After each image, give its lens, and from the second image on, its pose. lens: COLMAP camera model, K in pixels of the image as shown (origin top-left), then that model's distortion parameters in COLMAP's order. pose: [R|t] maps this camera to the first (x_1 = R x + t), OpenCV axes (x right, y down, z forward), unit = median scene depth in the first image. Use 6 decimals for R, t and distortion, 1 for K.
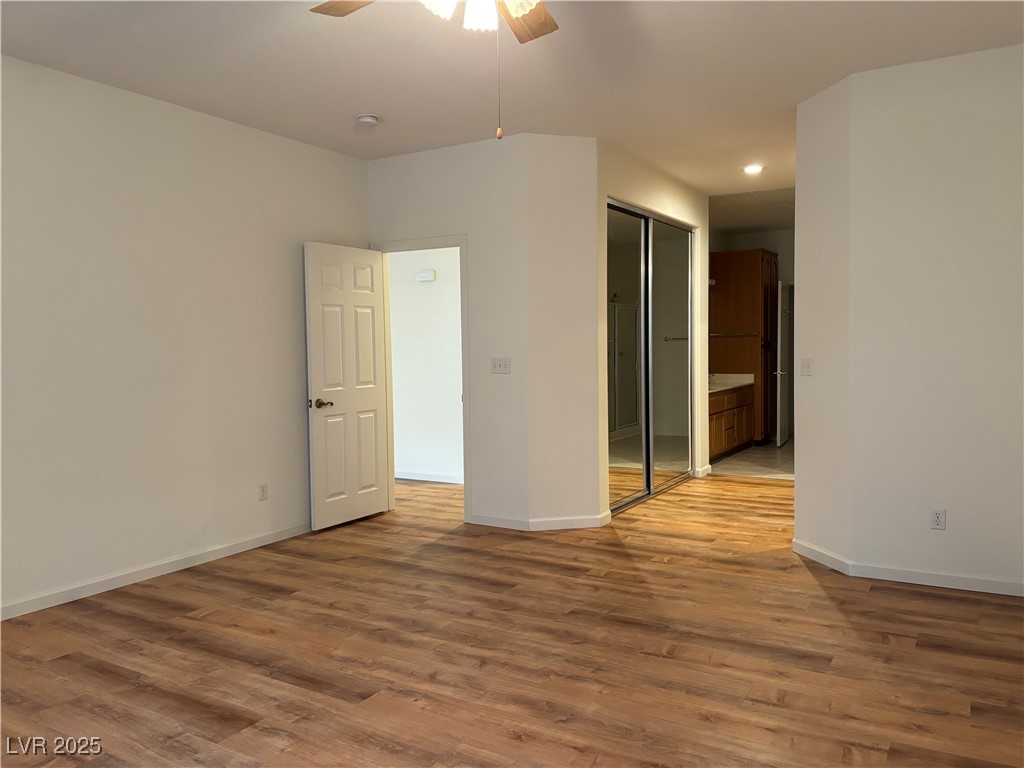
lens RADIAL K [[786.3, 0, 545.5], [0, 786.3, 384.3], [0, 0, 1]] dist [0.067524, -0.051802]
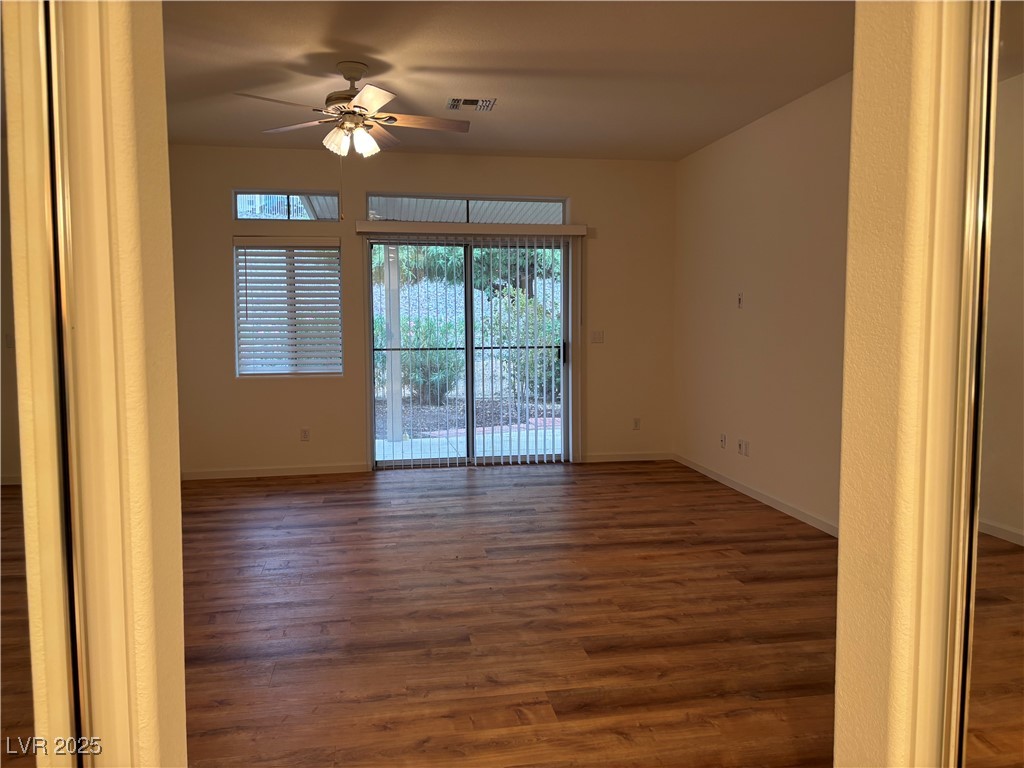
lens RADIAL K [[770.8, 0, 512.3], [0, 770.8, 386.0], [0, 0, 1]] dist [0.076325, -0.080926]
pose [[-0.775052, 0.072151, -0.627765, 0.523802], [-0.015863, 0.990925, 0.133475, -0.102211], [0.631699, 0.113408, -0.766874, 1.707229]]
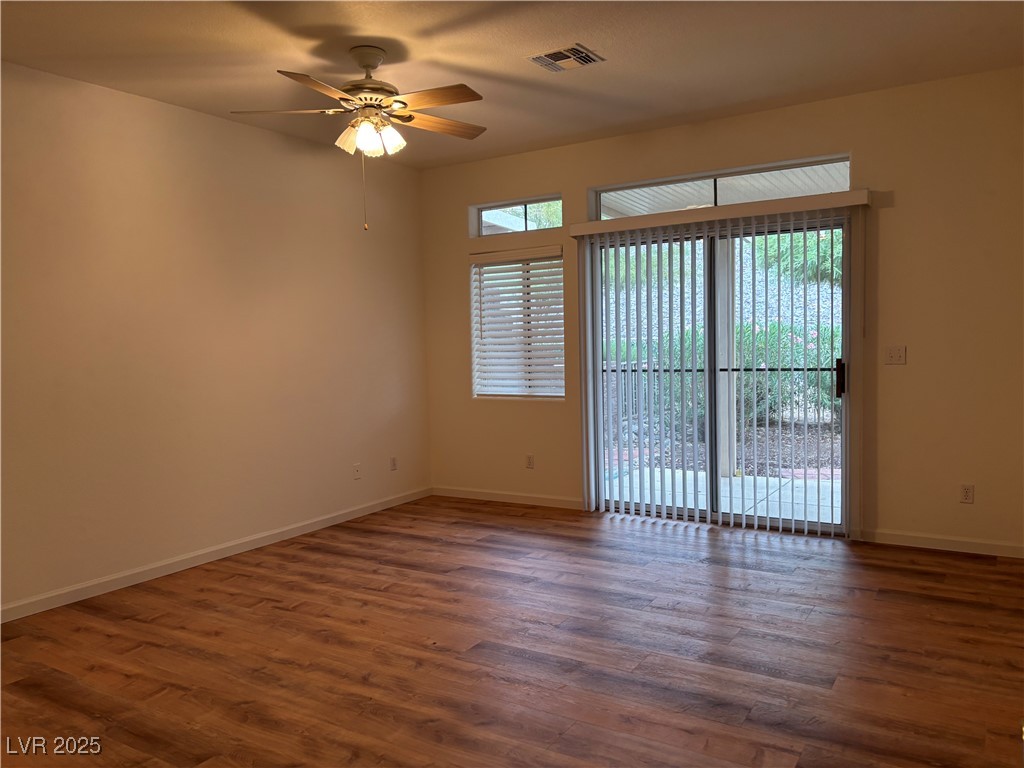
lens RADIAL K [[776.4, 0, 516.0], [0, 776.4, 379.5], [0, 0, 1]] dist [0.043407, -0.053269]
pose [[-0.997980, 0.037733, 0.051112, -0.282410], [0.042596, 0.994306, 0.097676, -0.081614], [-0.047136, 0.099655, -0.993905, 1.661230]]
